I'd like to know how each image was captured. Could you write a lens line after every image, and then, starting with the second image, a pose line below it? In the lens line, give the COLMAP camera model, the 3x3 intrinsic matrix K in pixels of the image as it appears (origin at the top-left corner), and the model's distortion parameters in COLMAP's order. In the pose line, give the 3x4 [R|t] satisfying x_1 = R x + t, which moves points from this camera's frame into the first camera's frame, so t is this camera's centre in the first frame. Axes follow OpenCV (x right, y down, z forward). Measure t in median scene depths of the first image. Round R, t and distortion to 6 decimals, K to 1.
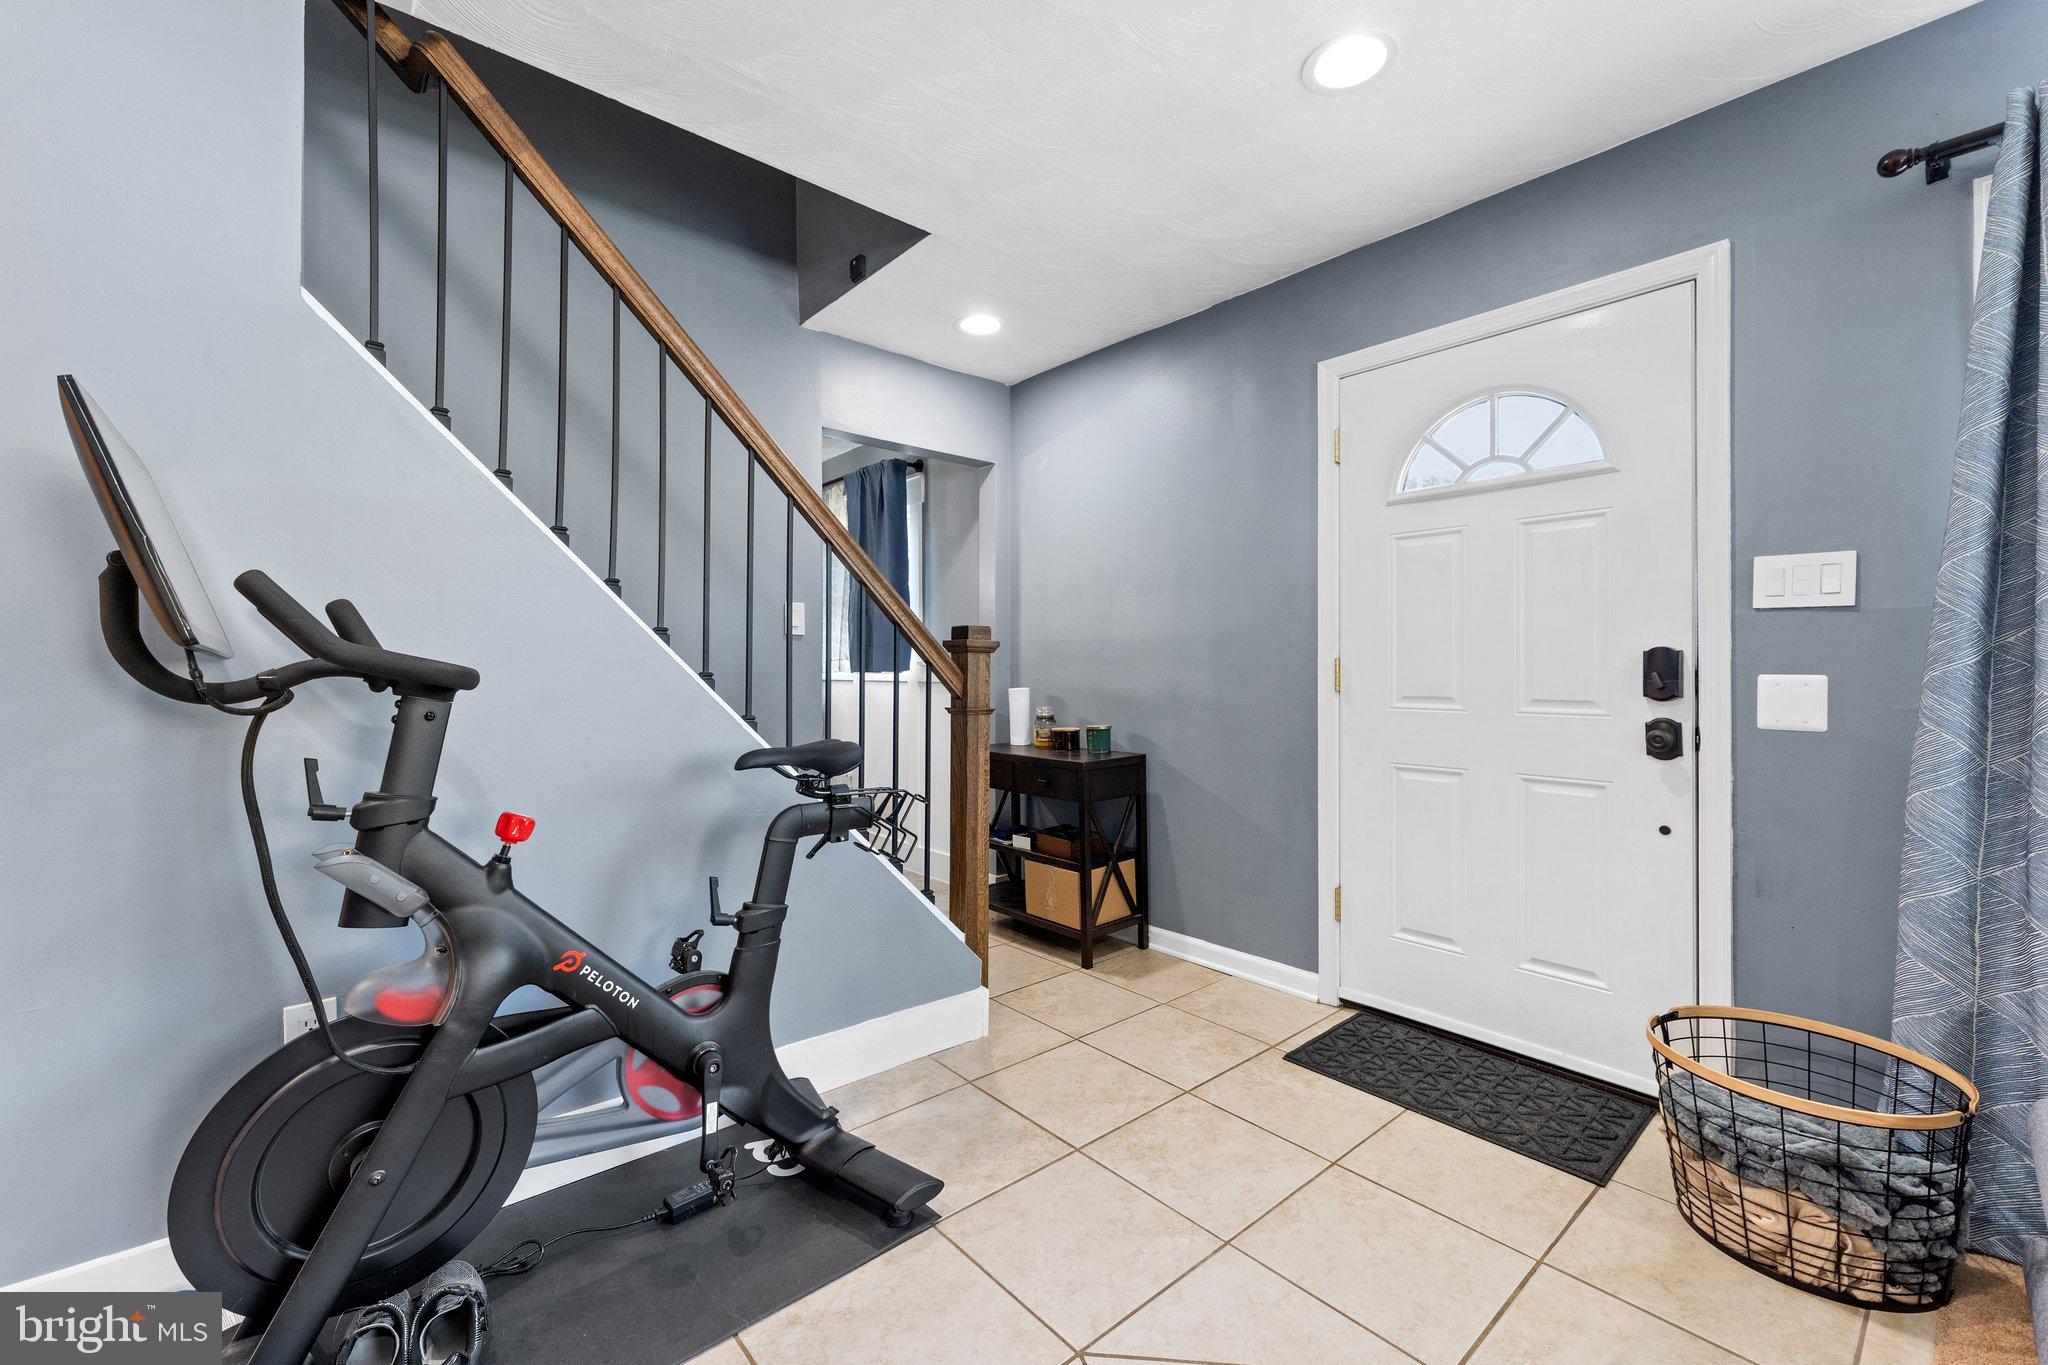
lens RADIAL K [[827.6, 0, 1013.8], [0, 827.6, 675.6], [0, 0, 1]] dist [0.009375, -0.000978]
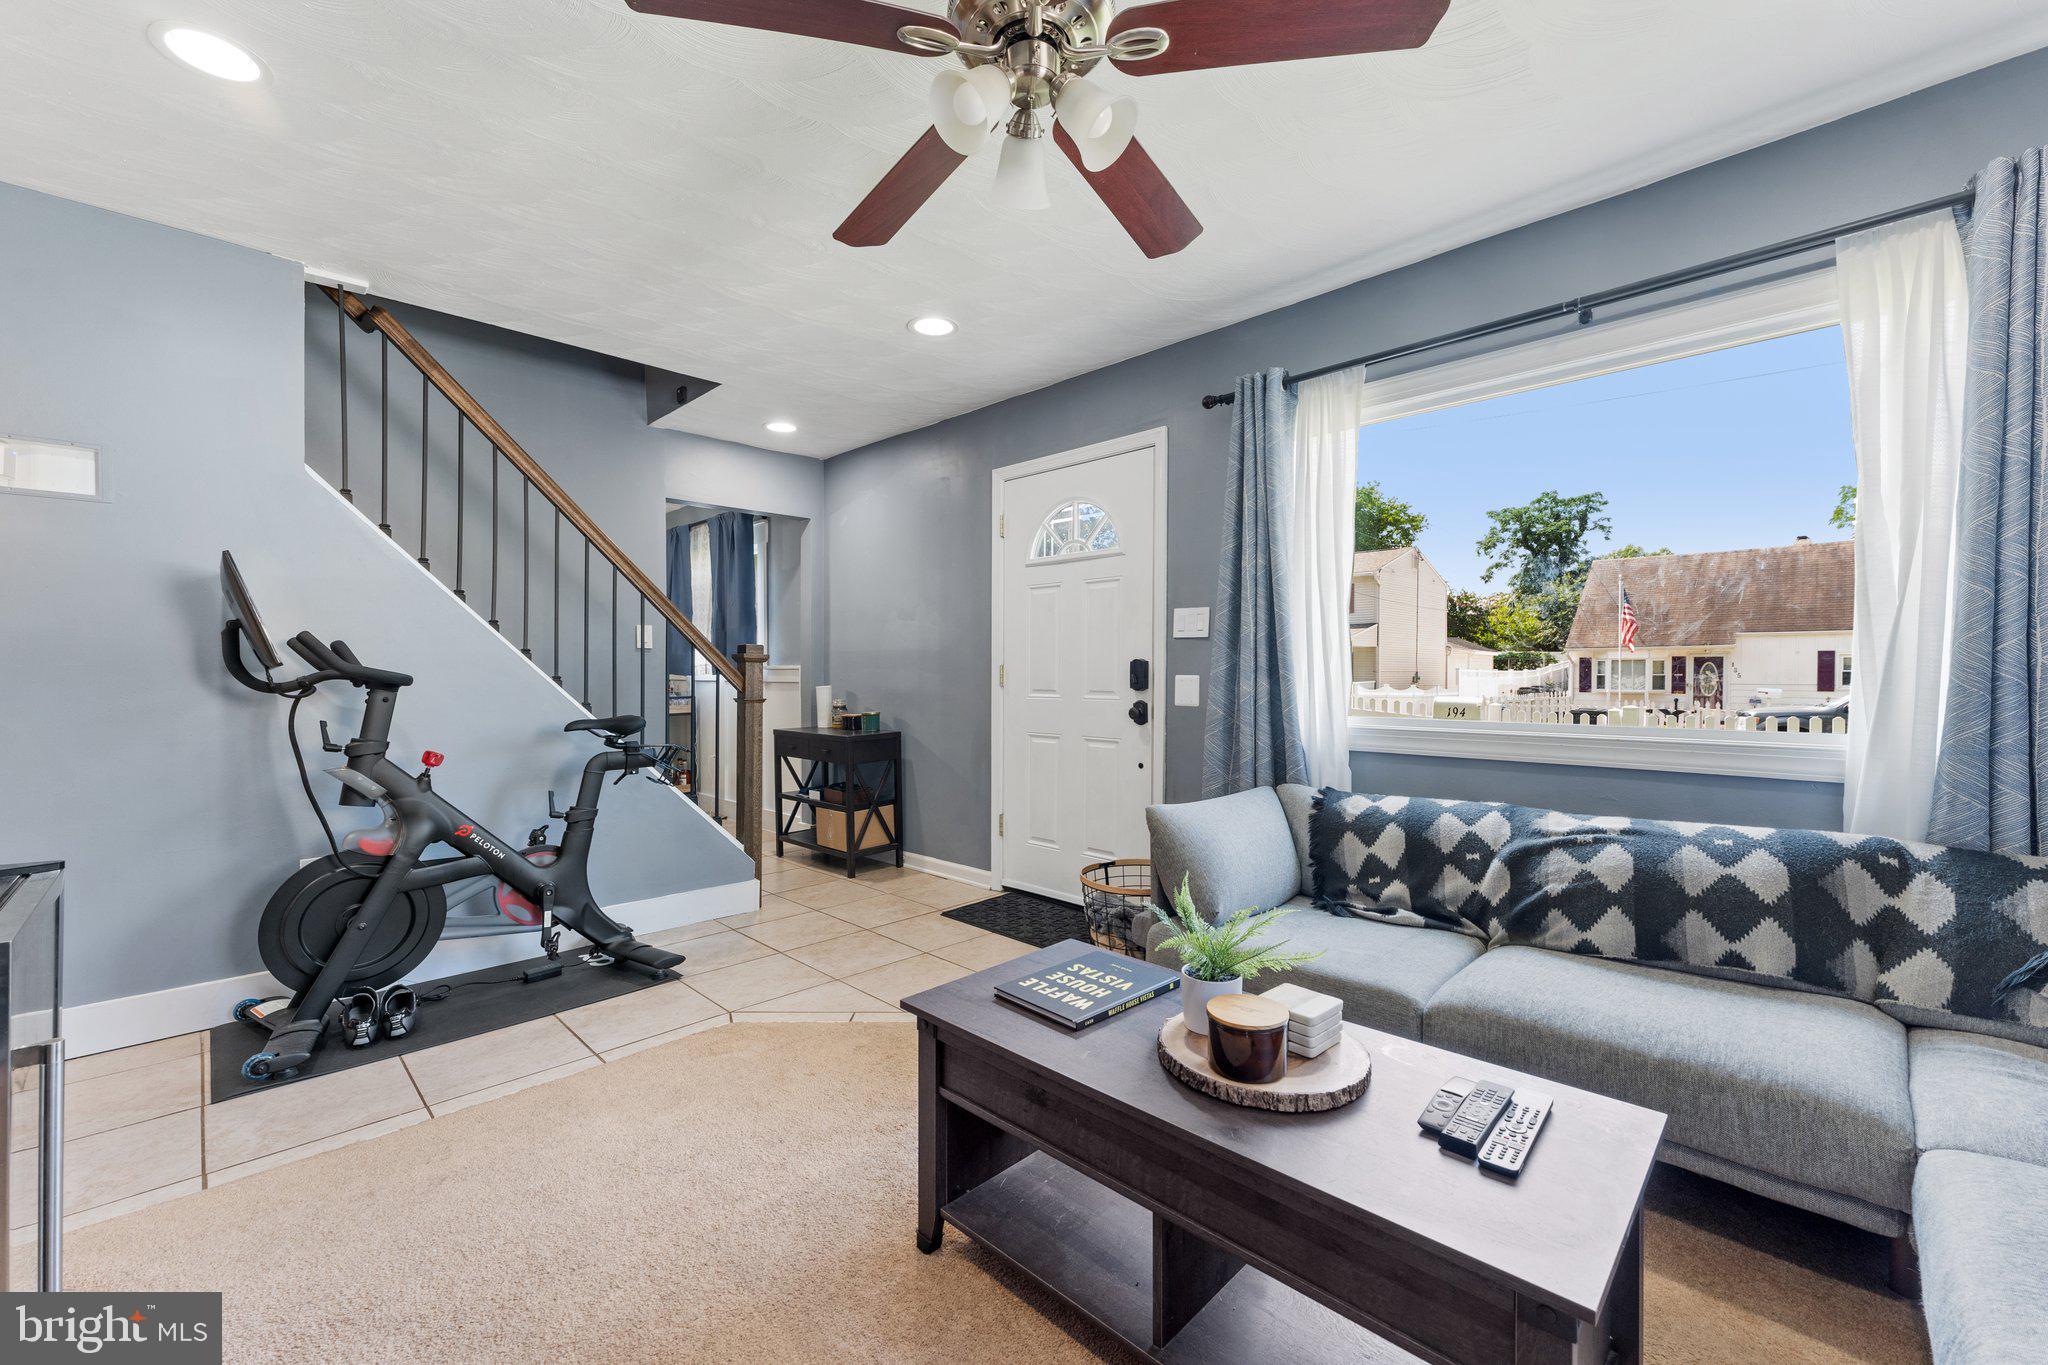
lens RADIAL K [[827.6, 0, 1030.2], [0, 827.6, 681.7], [0, 0, 1]] dist [0.009375, -0.000978]
pose [[0.996892, -0.004552, 0.078648, 0.470767], [0.003993, 0.999966, 0.007259, -0.000772], [-0.078678, -0.006923, 0.996876, -0.768998]]
